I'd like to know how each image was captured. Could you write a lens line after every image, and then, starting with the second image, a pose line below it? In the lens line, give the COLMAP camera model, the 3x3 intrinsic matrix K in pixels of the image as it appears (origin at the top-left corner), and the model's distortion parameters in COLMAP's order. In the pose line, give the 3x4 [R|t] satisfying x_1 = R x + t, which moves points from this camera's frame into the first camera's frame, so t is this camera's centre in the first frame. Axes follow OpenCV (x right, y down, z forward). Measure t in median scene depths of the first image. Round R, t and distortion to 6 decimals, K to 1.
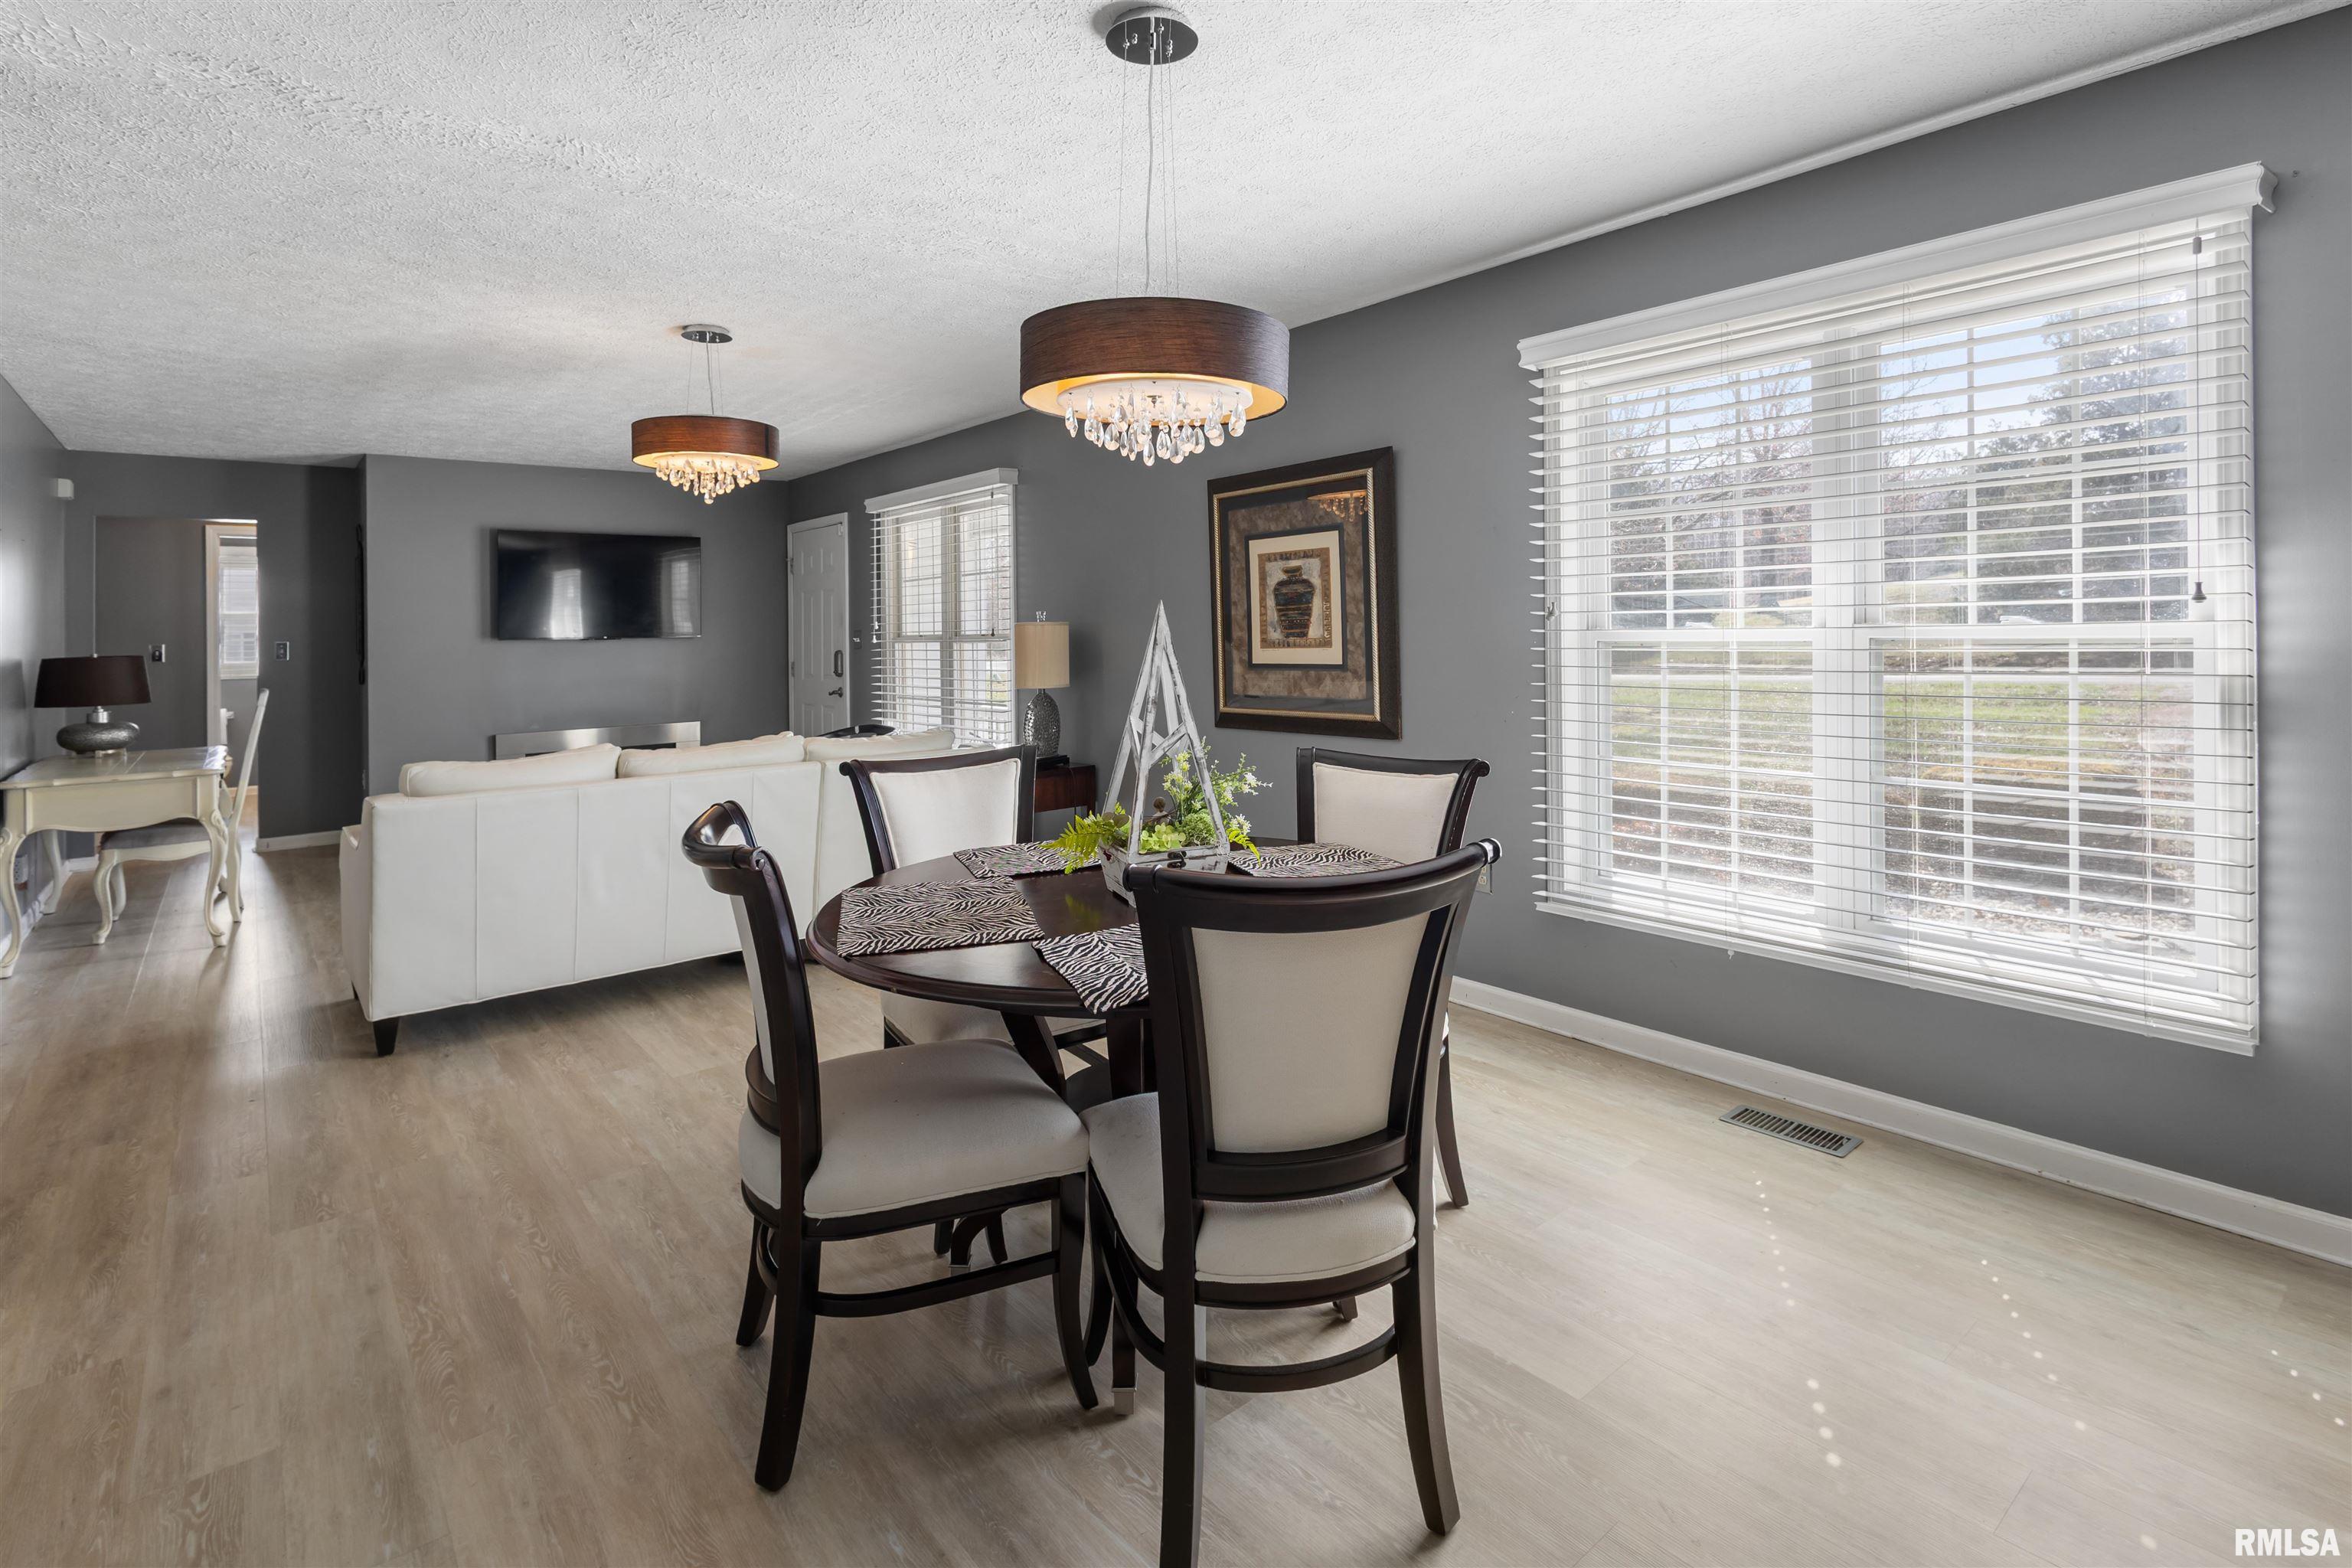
lens RADIAL K [[1123.7, 0, 1166.6], [0, 1123.7, 775.6], [0, 0, 1]] dist [0.004423, 0.000315]
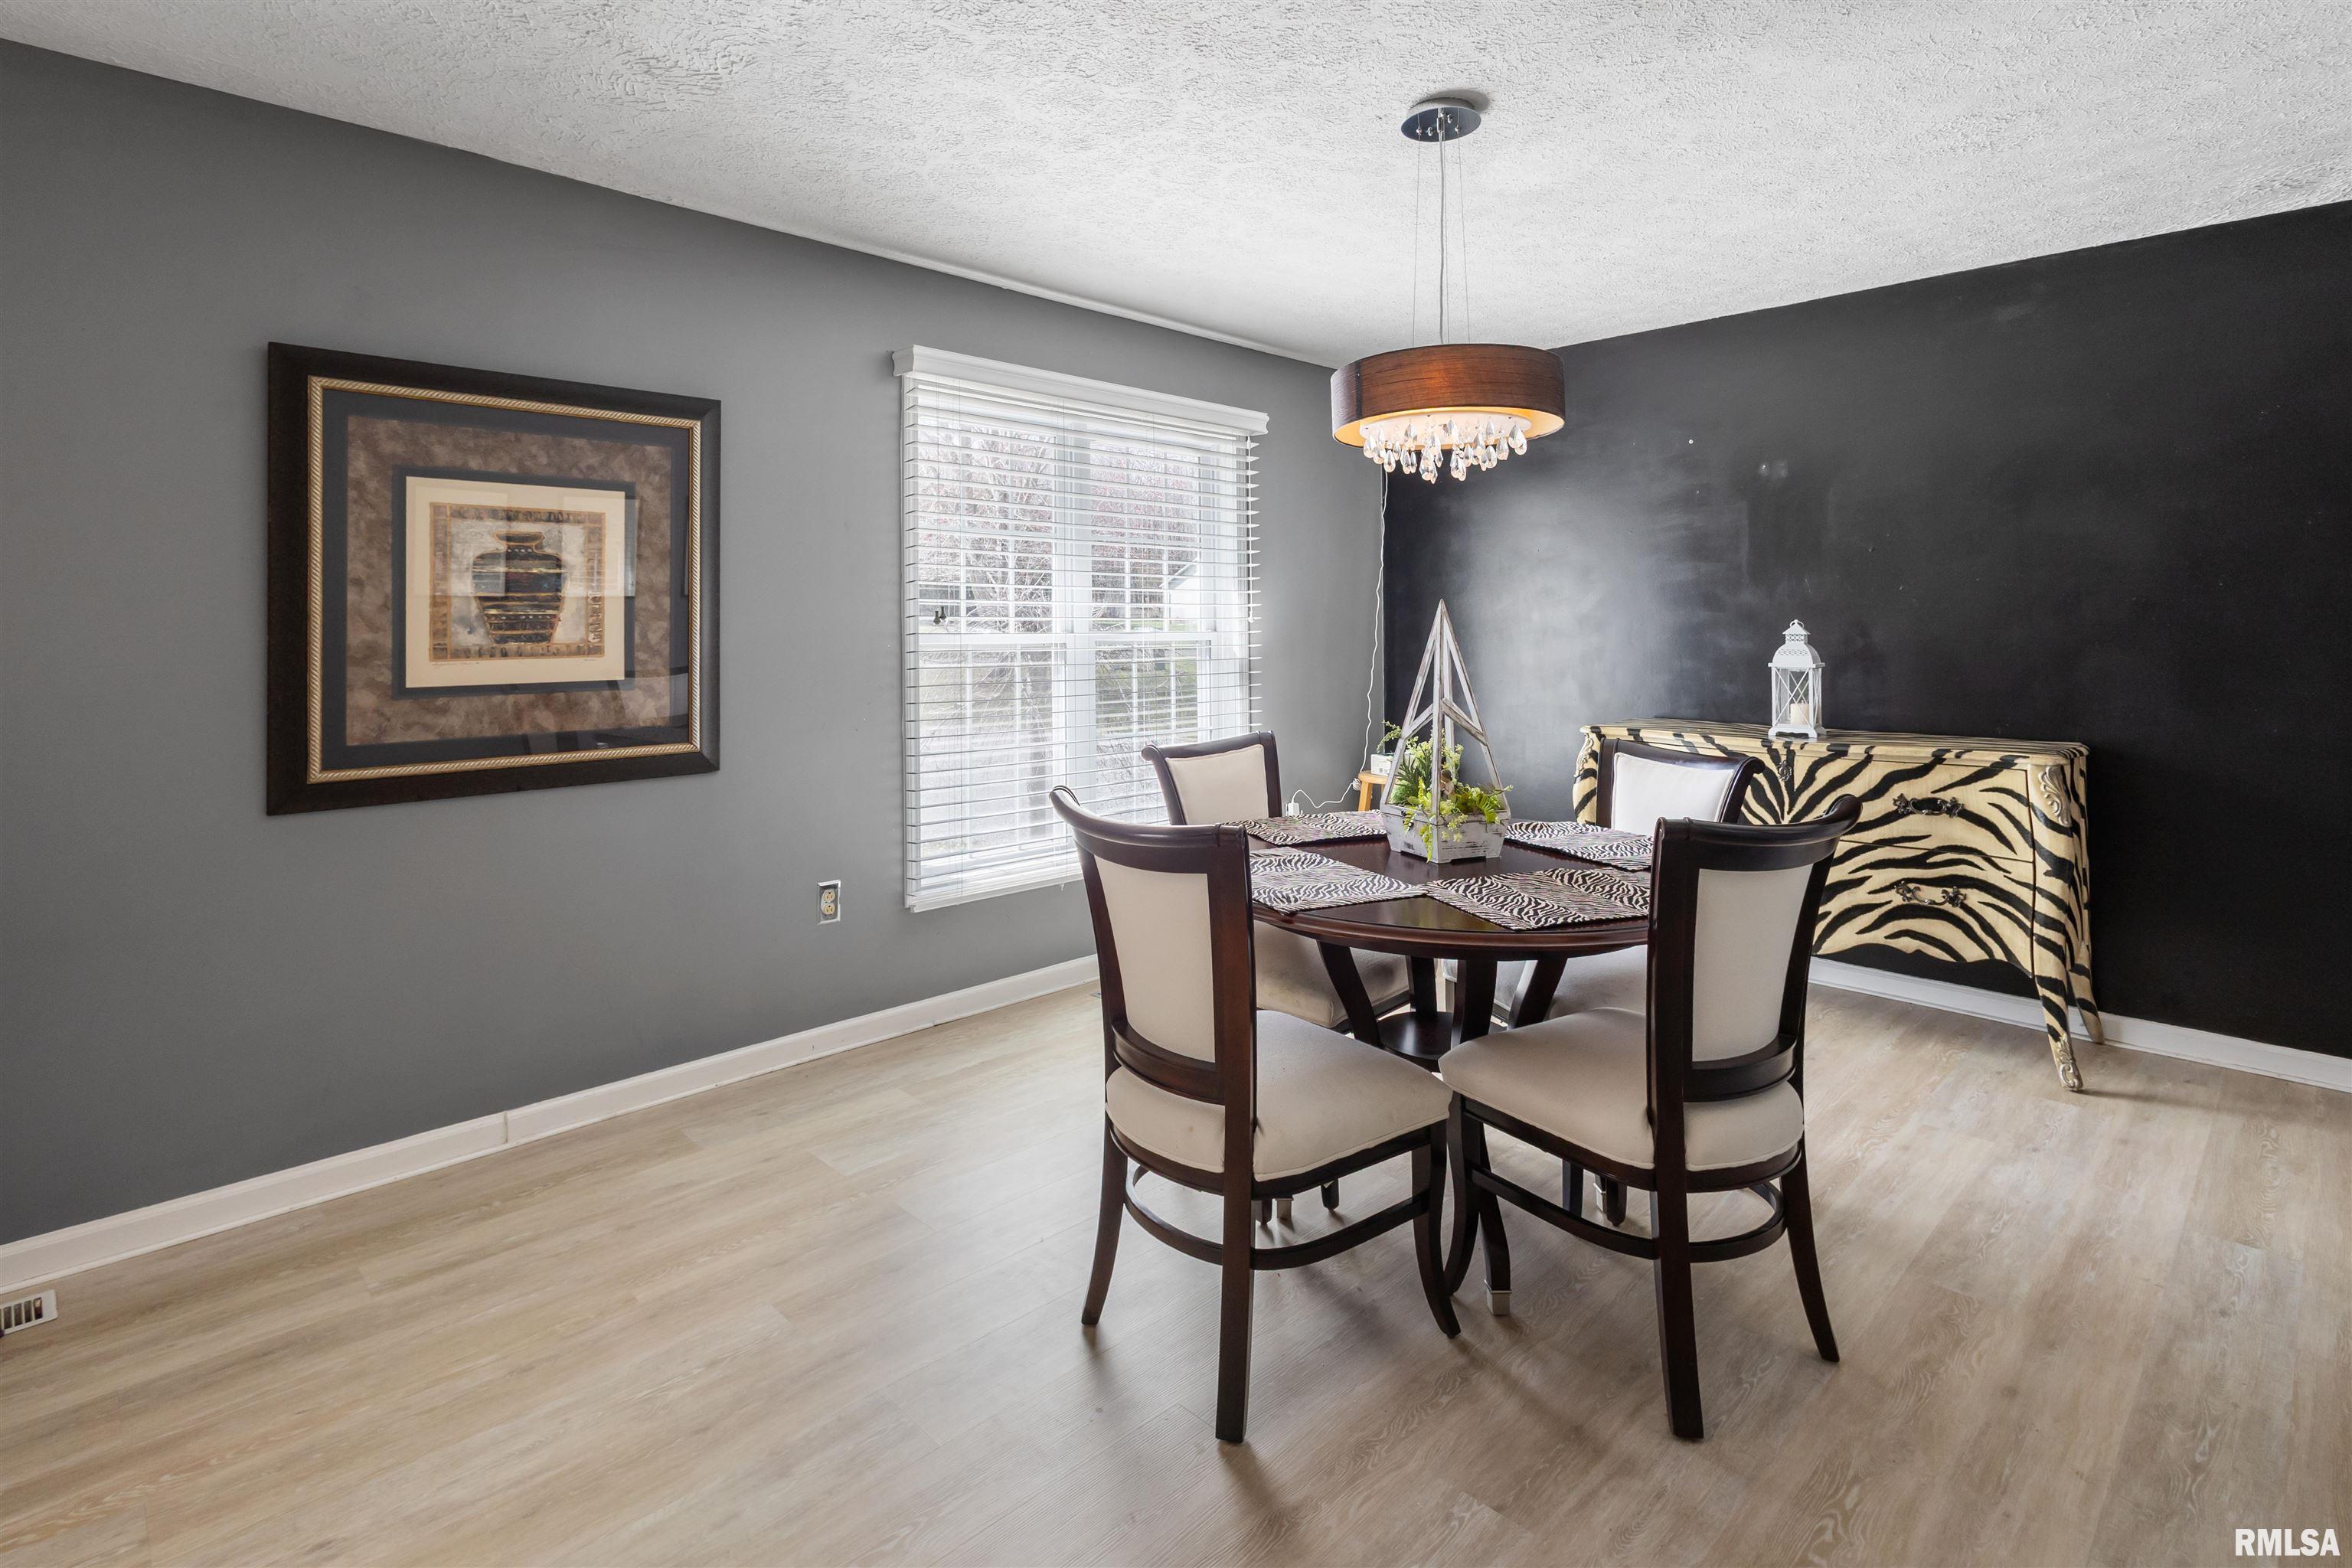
lens RADIAL K [[1123.7, 0, 1166.6], [0, 1123.7, 775.6], [0, 0, 1]] dist [0.004423, 0.000315]
pose [[-0.083993, -0.117306, 0.989537, -0.583246], [0.126870, 0.983706, 0.127384, -0.085307], [-0.988357, 0.136242, -0.067742, 0.707153]]
